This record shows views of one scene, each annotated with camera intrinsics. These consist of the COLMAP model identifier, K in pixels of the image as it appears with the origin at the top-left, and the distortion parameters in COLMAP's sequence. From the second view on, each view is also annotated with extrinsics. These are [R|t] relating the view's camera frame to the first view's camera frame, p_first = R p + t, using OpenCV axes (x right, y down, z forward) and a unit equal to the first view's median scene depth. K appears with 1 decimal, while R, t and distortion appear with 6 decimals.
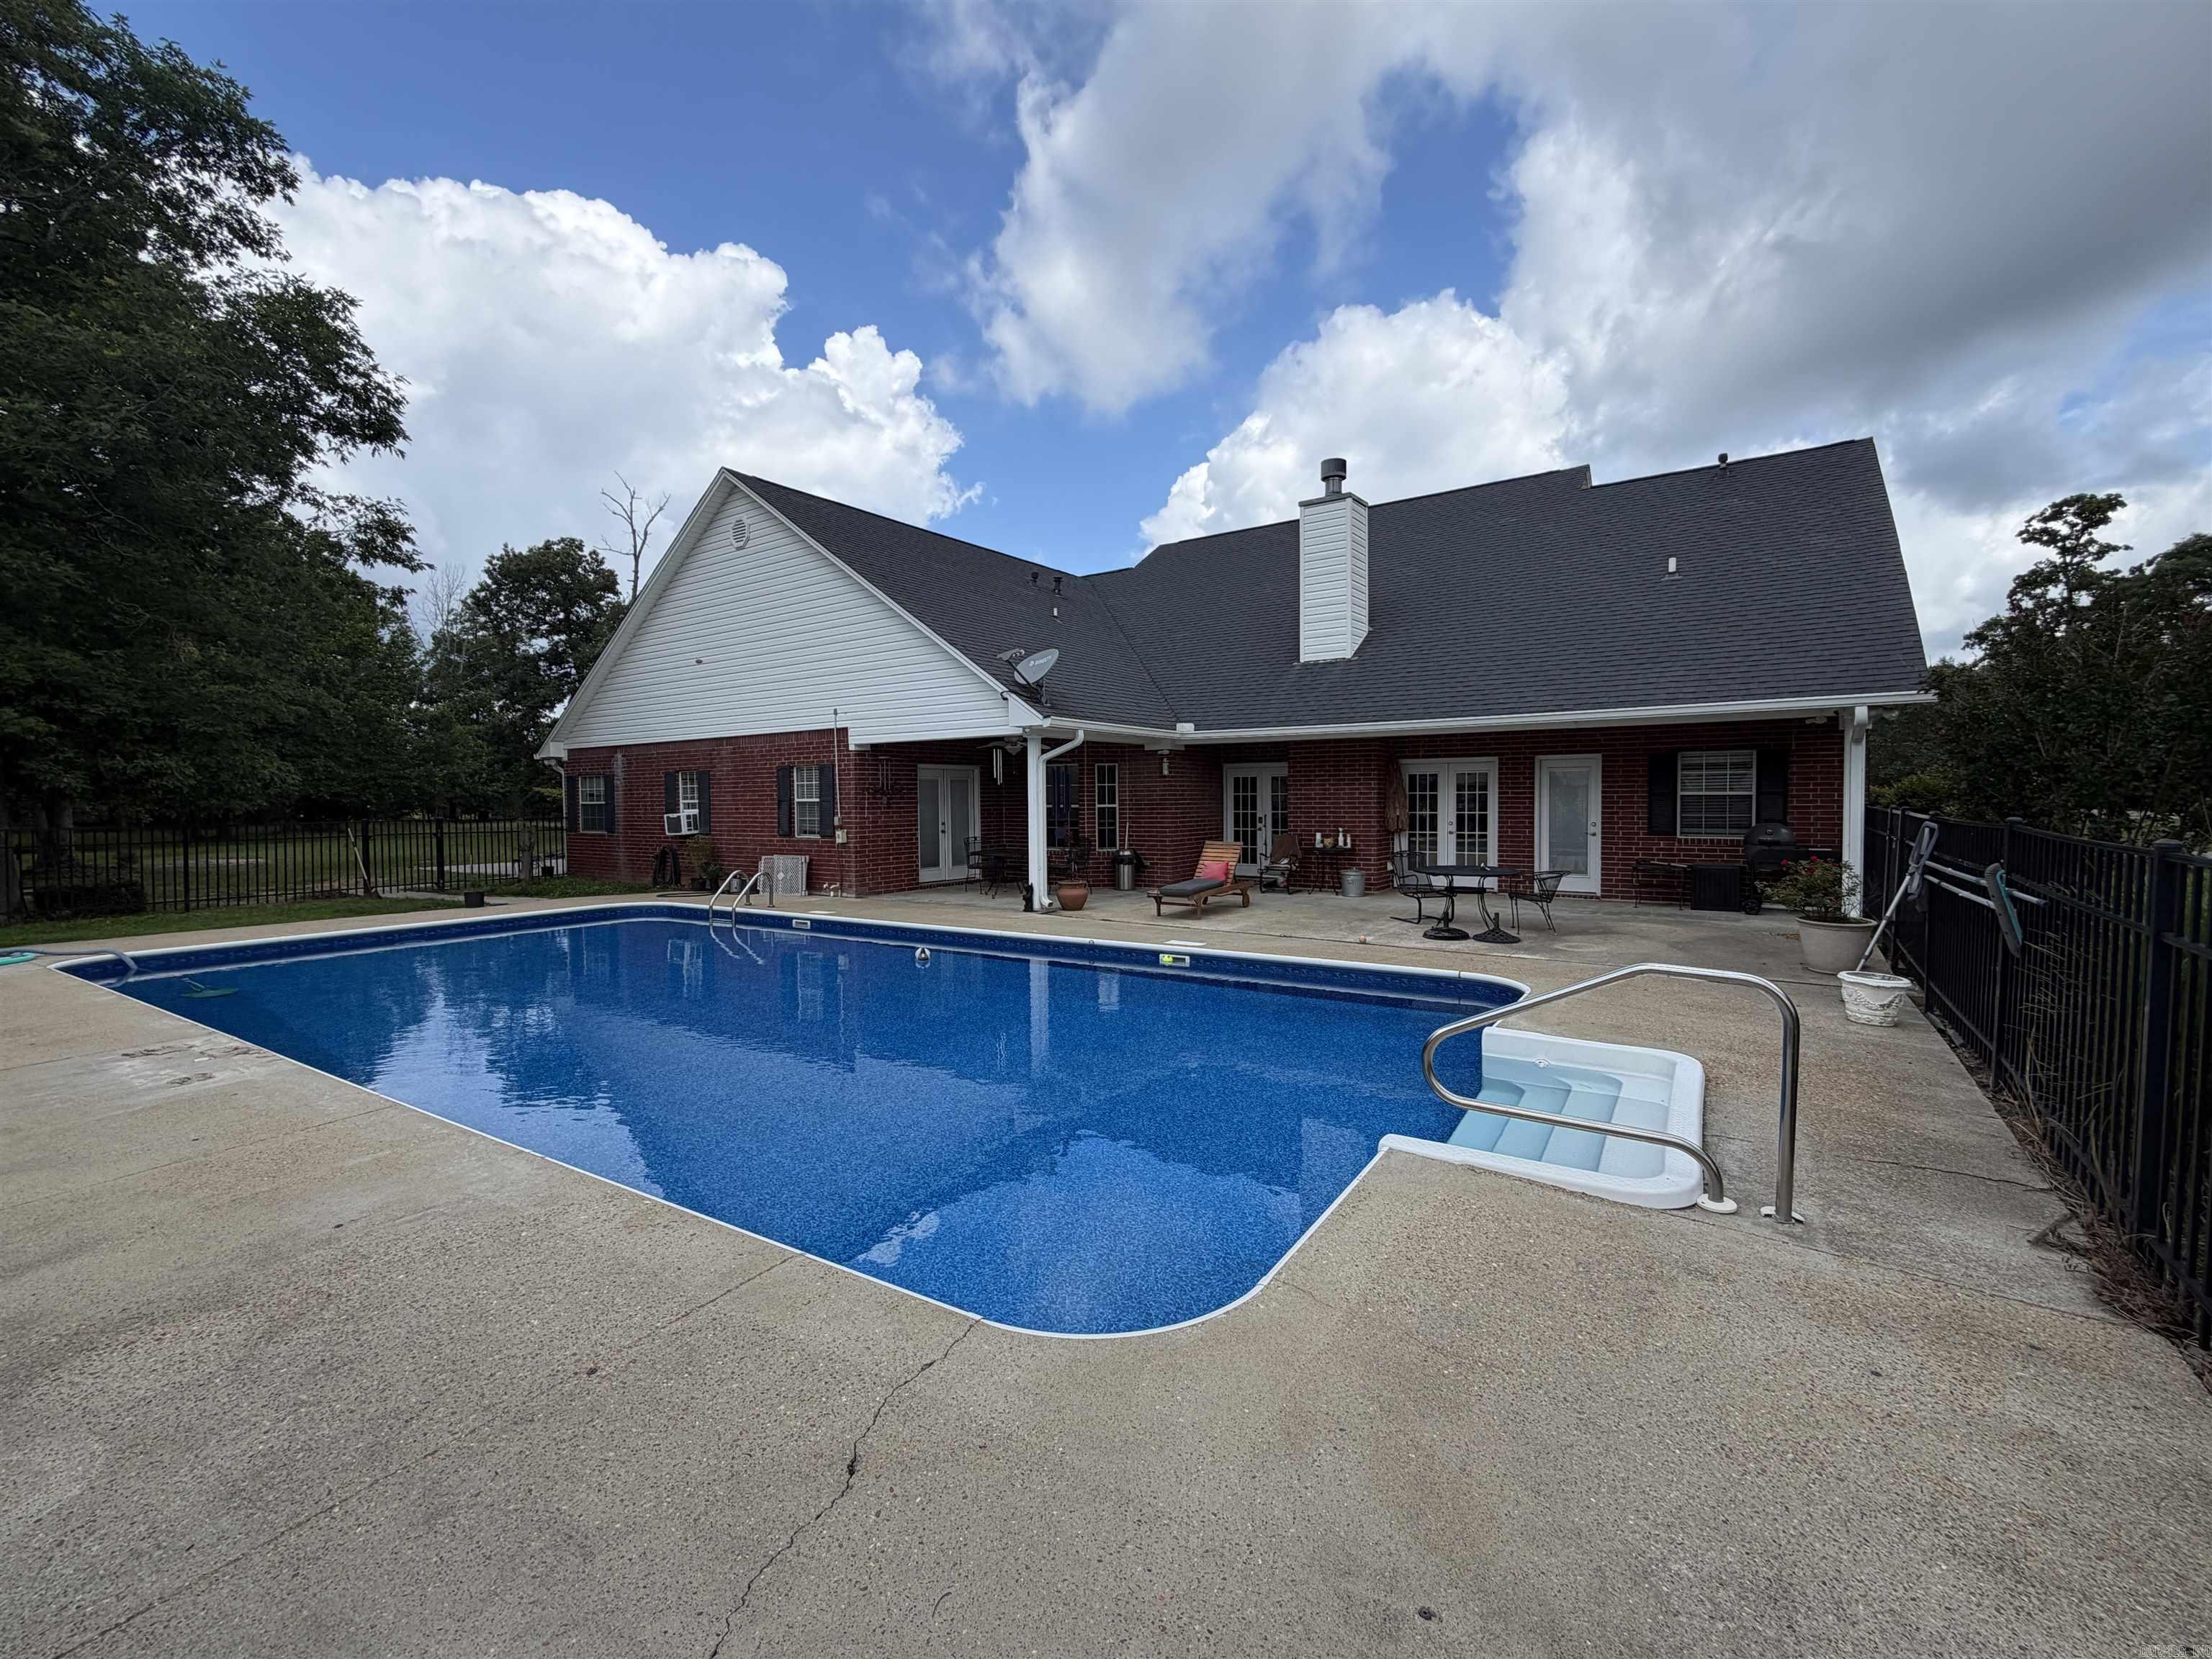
lens RADIAL K [[934.5, 0, 1106.0], [0, 934.5, 829.5], [0, 0, 1]] dist [-0.000274, 0.000059]
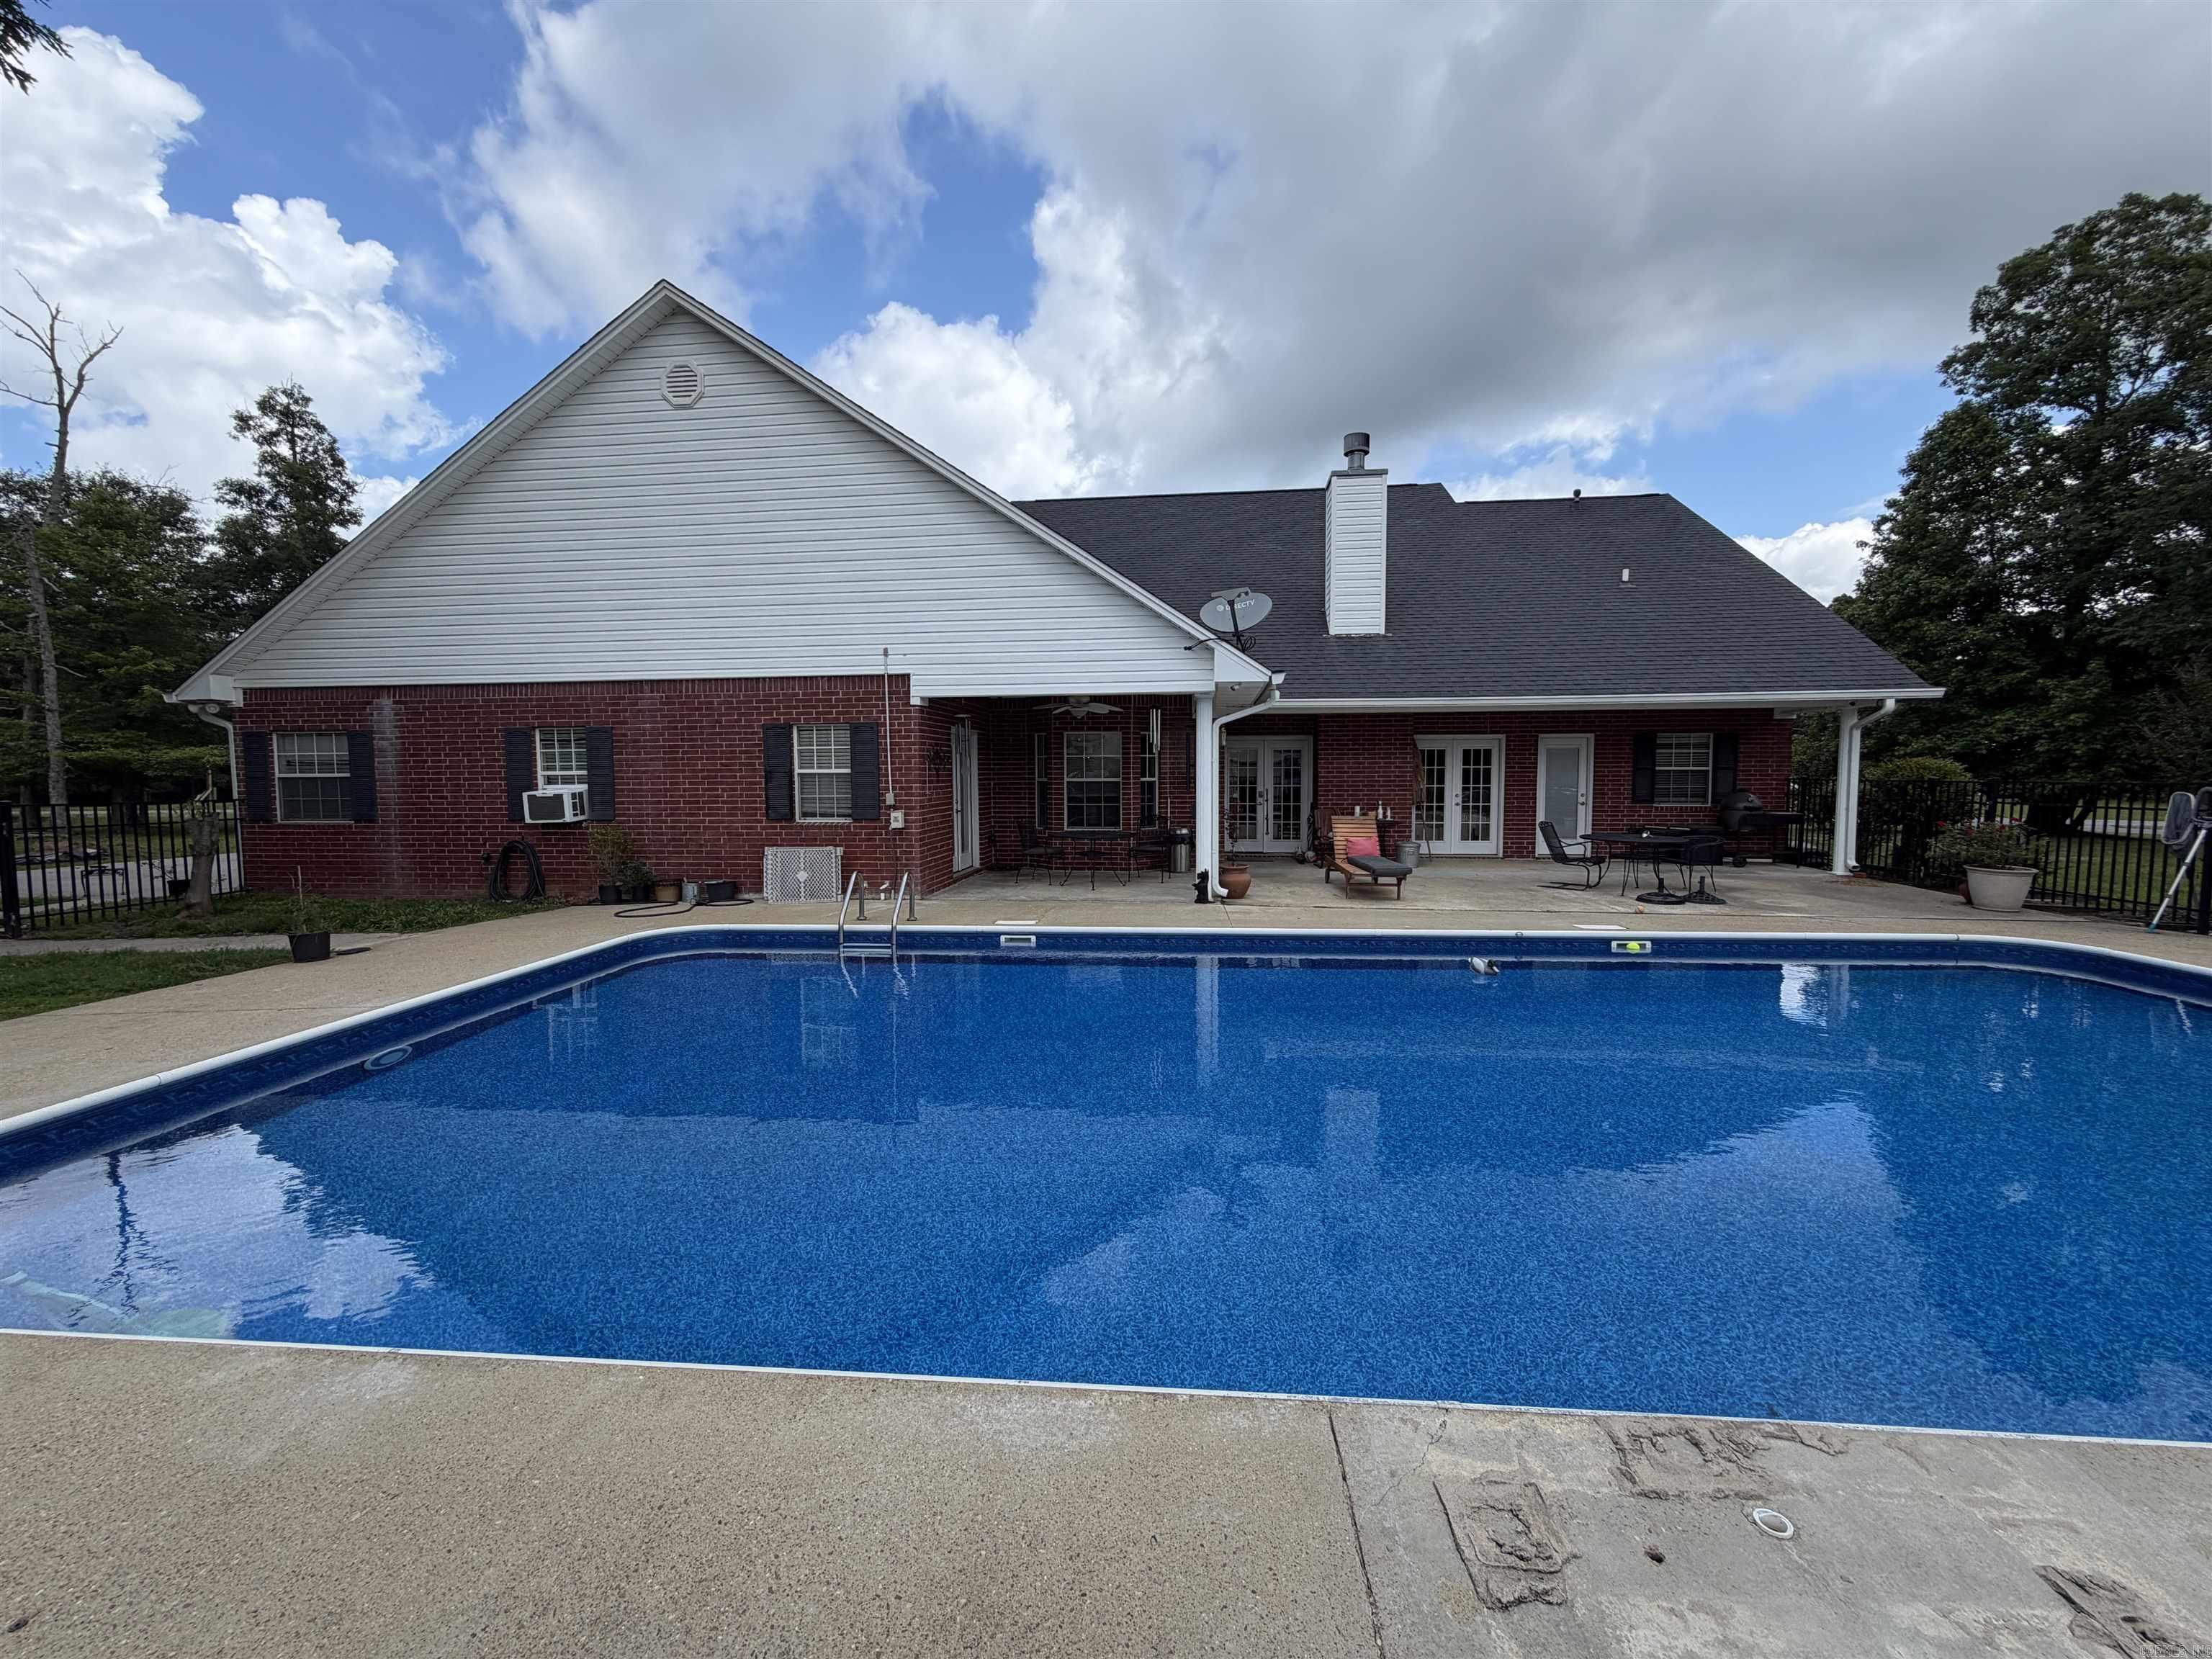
lens RADIAL K [[871.6, 0, 1106.0], [0, 871.6, 829.5], [0, 0, 1]] dist [-0.000019, 0.000348]
pose [[0.884361, -0.026540, 0.466048, -0.447345], [0.013368, 0.999413, 0.031545, -0.004212], [-0.466611, -0.021667, 0.884197, 0.291047]]
